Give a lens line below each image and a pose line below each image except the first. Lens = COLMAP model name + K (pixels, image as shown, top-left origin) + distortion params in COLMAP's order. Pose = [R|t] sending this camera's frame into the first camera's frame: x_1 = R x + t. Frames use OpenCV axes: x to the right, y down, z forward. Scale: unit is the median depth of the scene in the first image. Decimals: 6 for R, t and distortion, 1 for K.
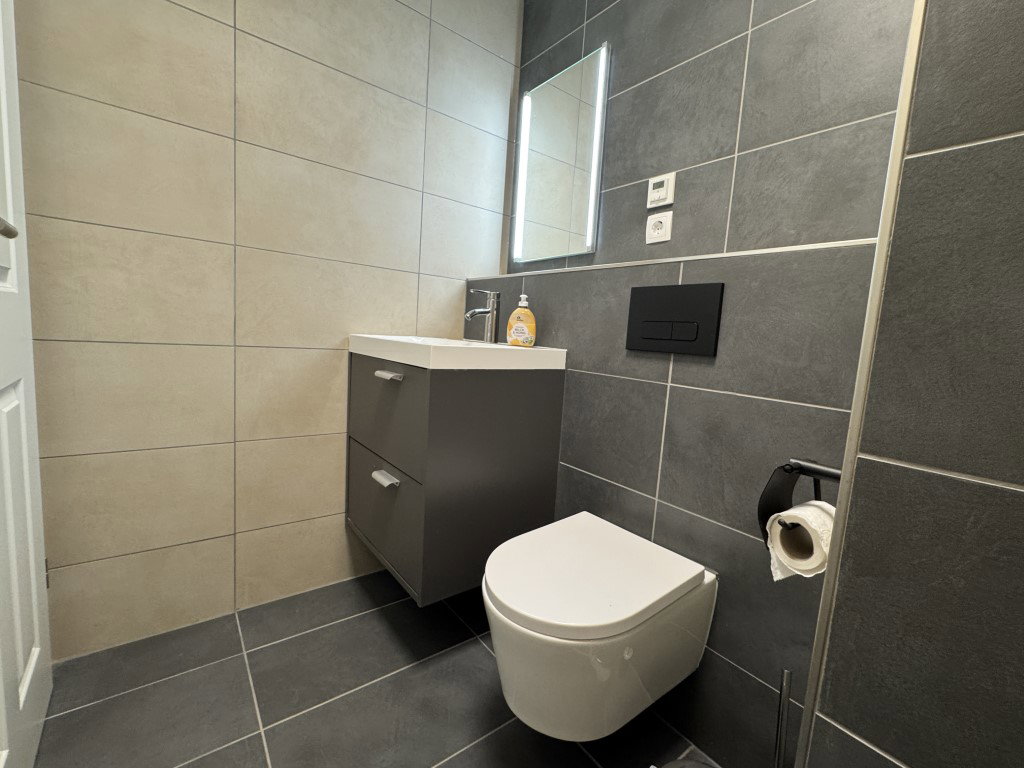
lens RADIAL K [[442.1, 0, 513.1], [0, 442.1, 382.3], [0, 0, 1]] dist [-0.000785, -0.000574]
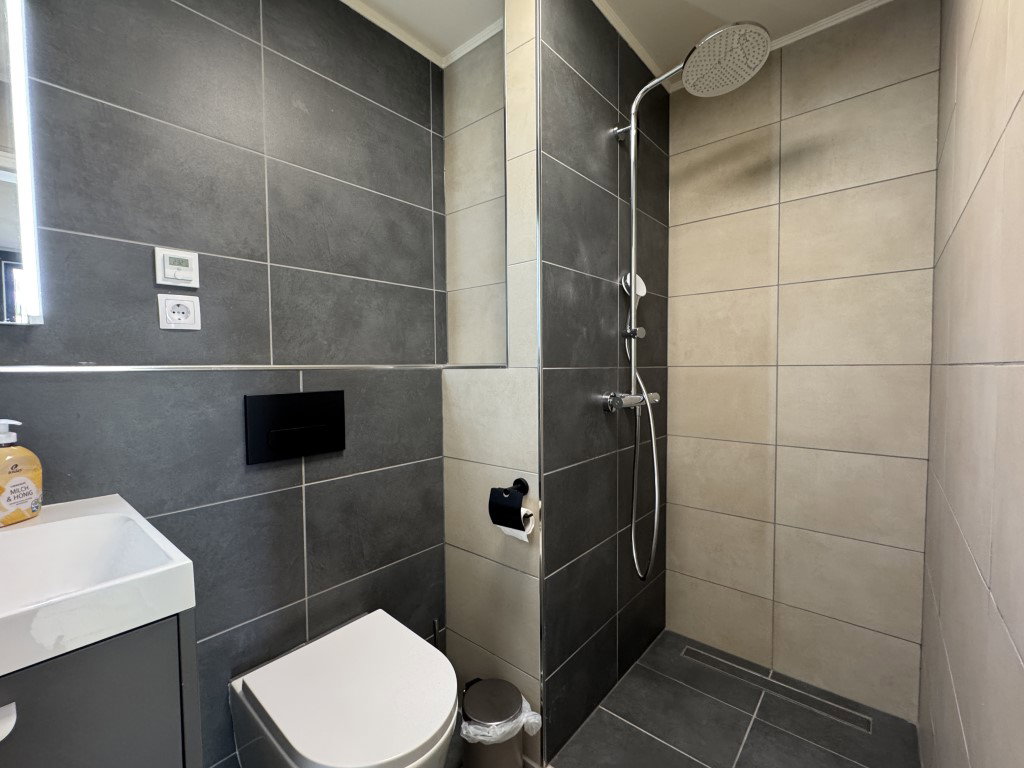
lens RADIAL K [[442.1, 0, 513.4], [0, 442.1, 386.1], [0, 0, 1]] dist [-0.000785, -0.000574]
pose [[-0.206807, -0.104681, 0.972766, -0.739557], [0.103870, 0.986292, 0.128219, -0.309764], [-0.972853, 0.127557, -0.193099, 0.696605]]
